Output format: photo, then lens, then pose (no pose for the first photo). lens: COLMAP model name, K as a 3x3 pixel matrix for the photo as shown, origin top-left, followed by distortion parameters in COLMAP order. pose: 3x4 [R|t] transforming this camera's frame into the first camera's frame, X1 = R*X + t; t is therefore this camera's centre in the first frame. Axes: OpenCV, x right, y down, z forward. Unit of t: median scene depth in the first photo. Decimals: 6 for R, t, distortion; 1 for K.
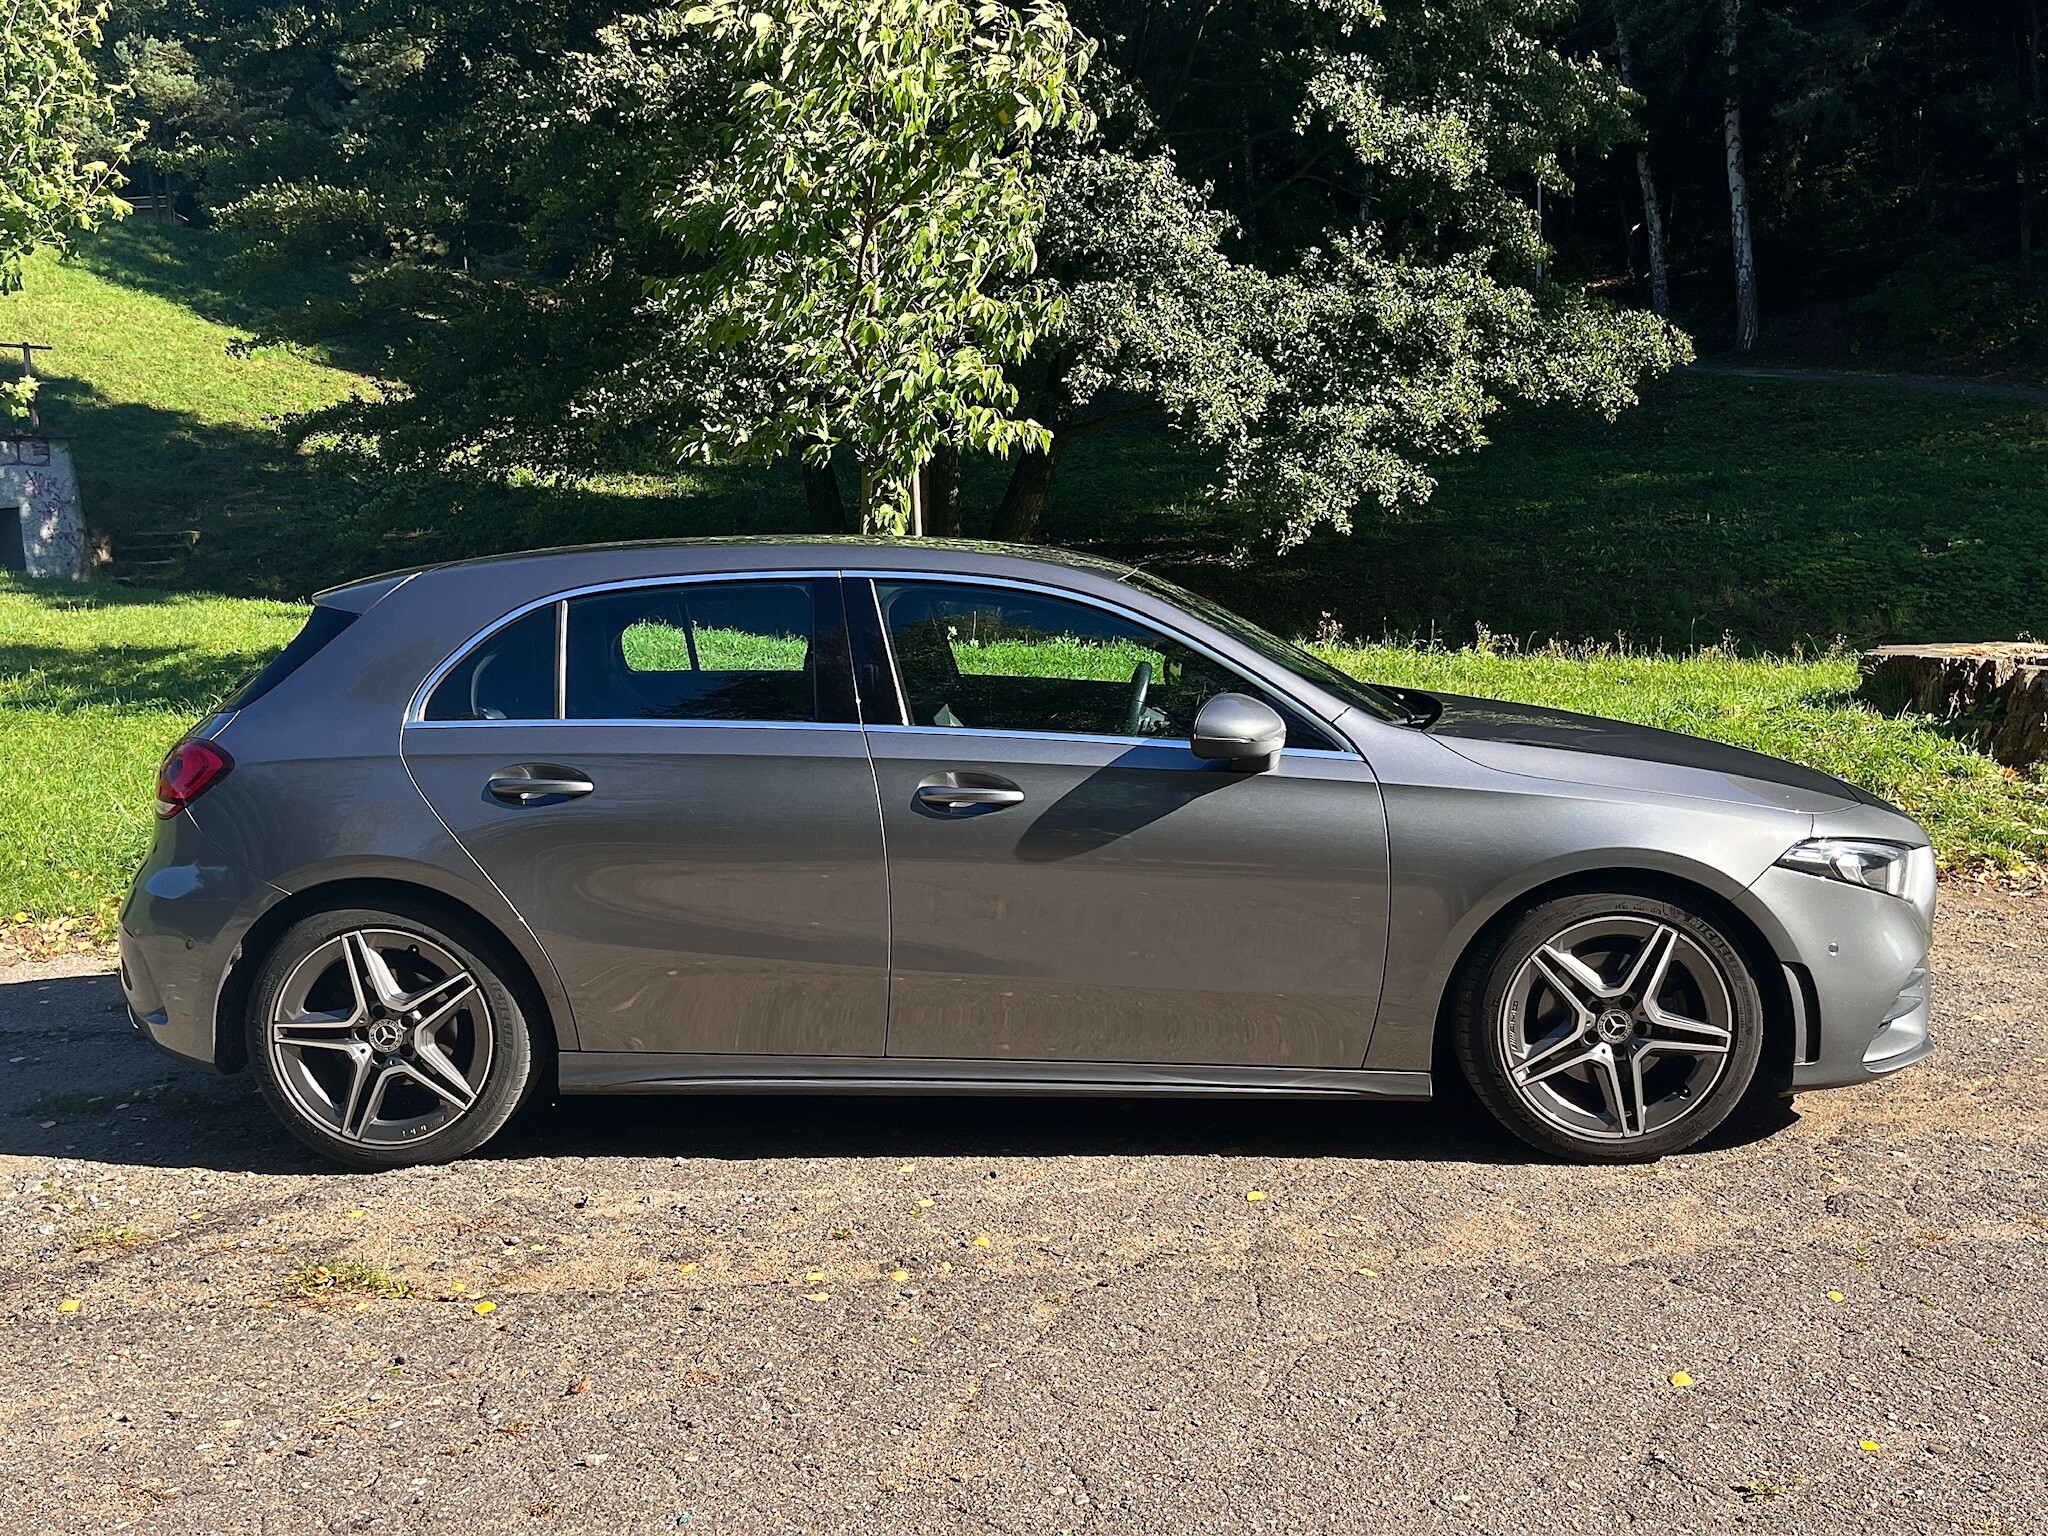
lens RADIAL K [[1823.3, 0, 1024.0], [0, 1823.3, 768.0], [0, 0, 1]] dist [0.027758, -0.011520]
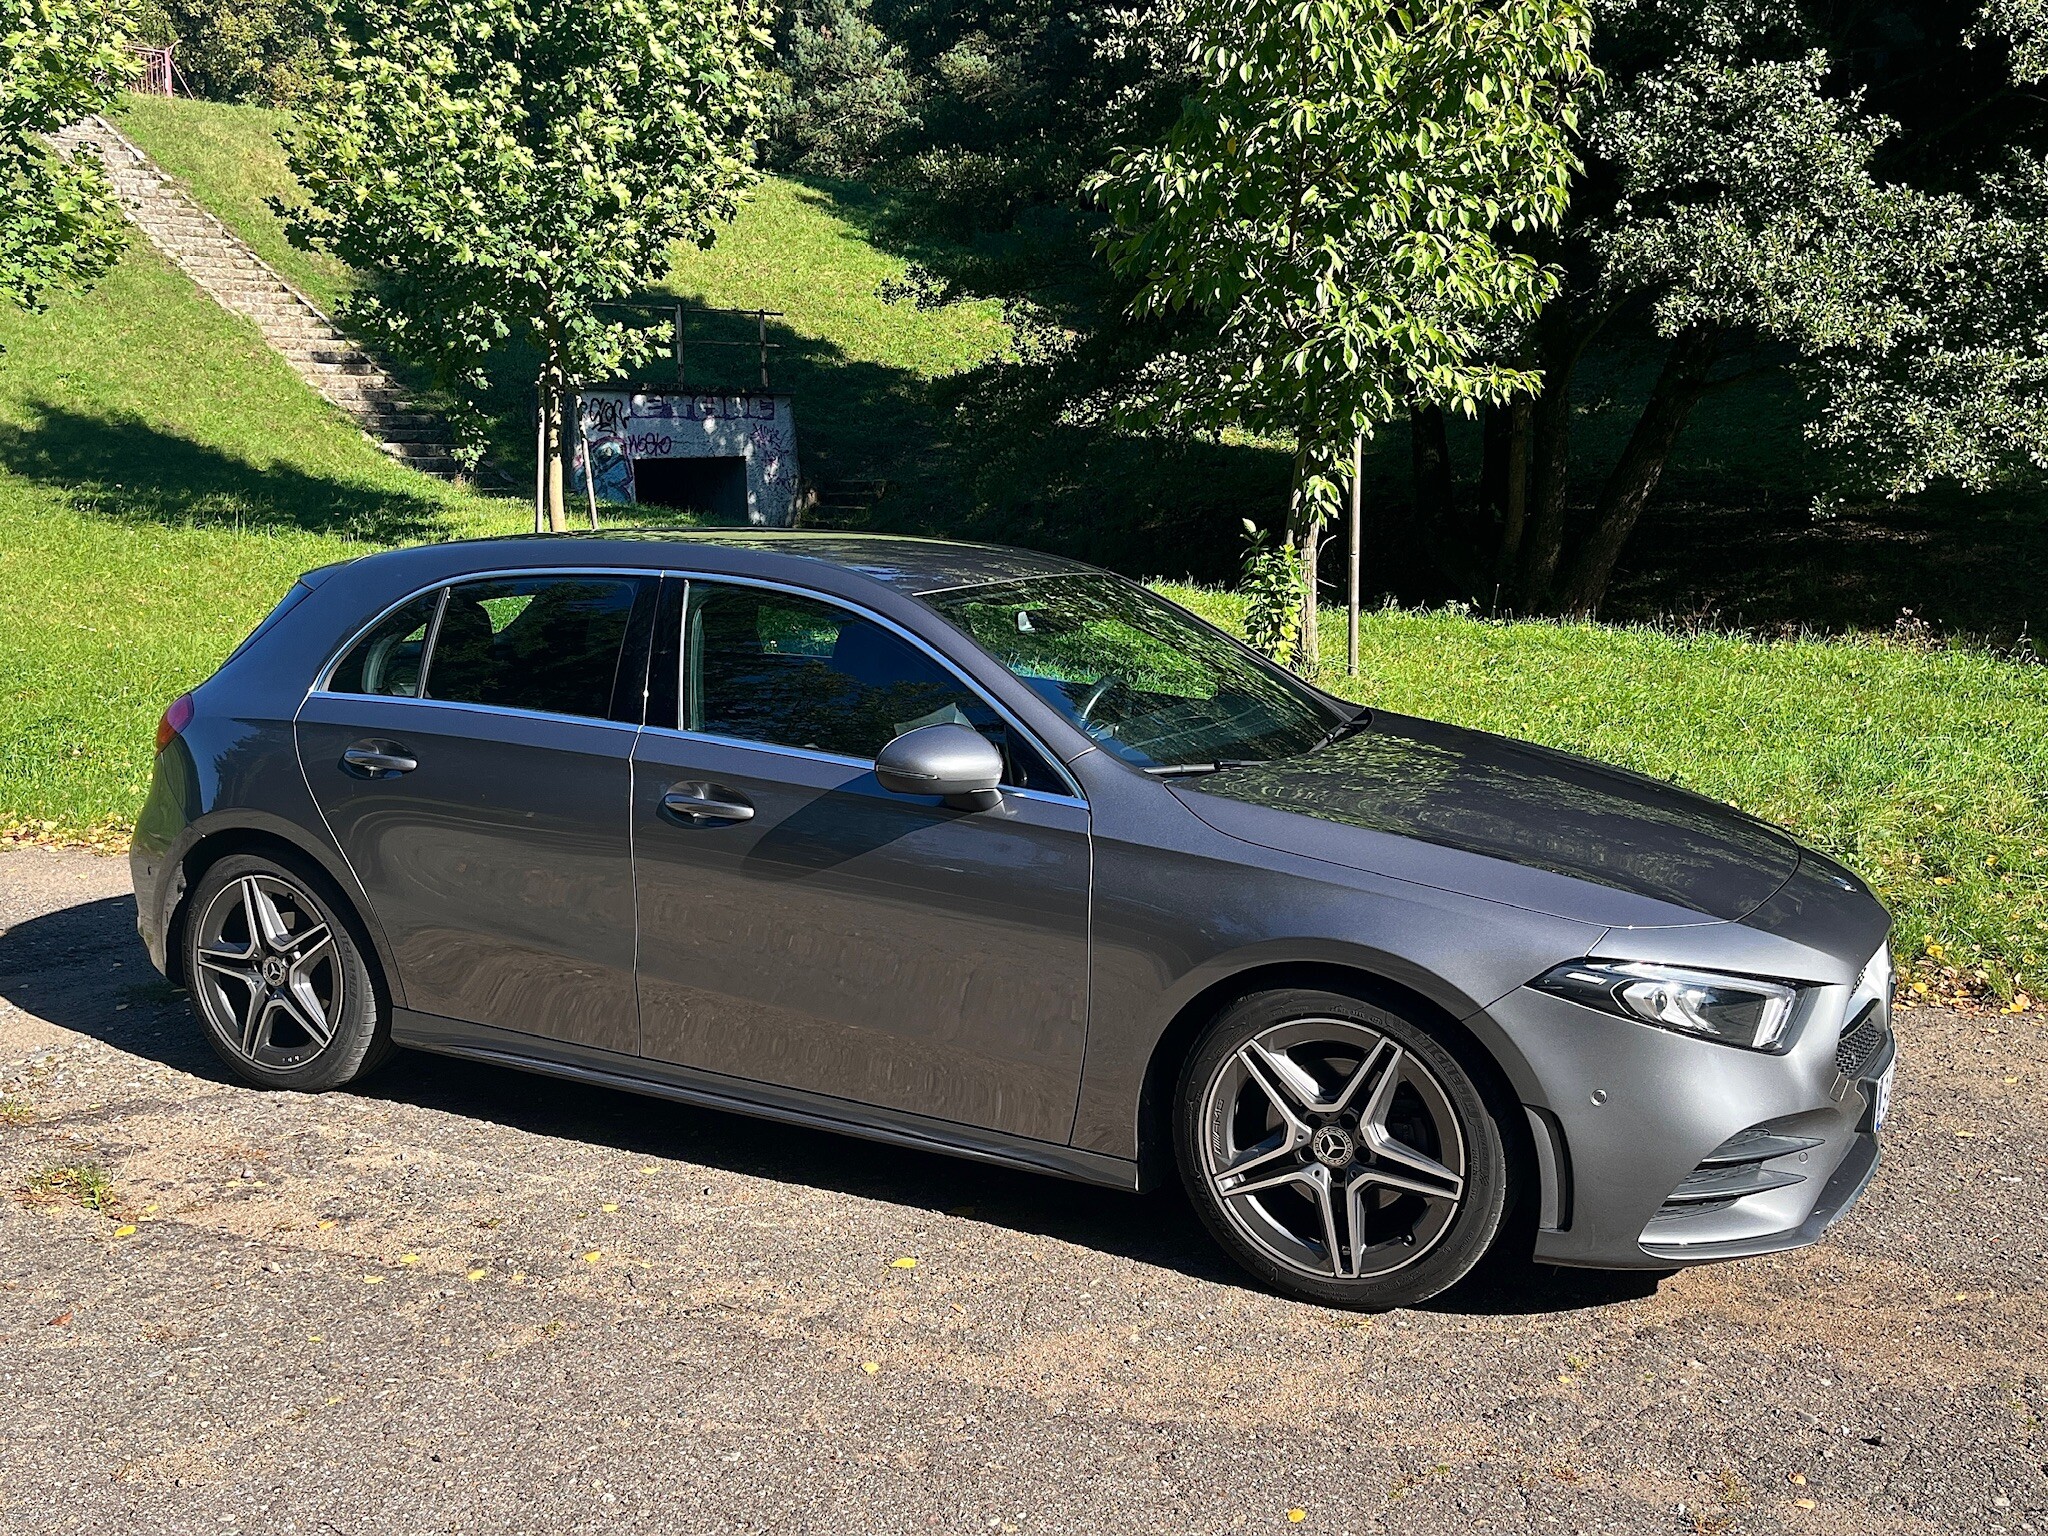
lens RADIAL K [[1823.3, 0, 1024.0], [0, 1823.3, 768.0], [0, 0, 1]] dist [0.027758, -0.011520]
pose [[0.914100, 0.085009, -0.396478, 0.507349], [-0.074262, 0.996337, 0.042411, -0.059227], [0.398631, -0.009325, 0.917064, 0.162026]]
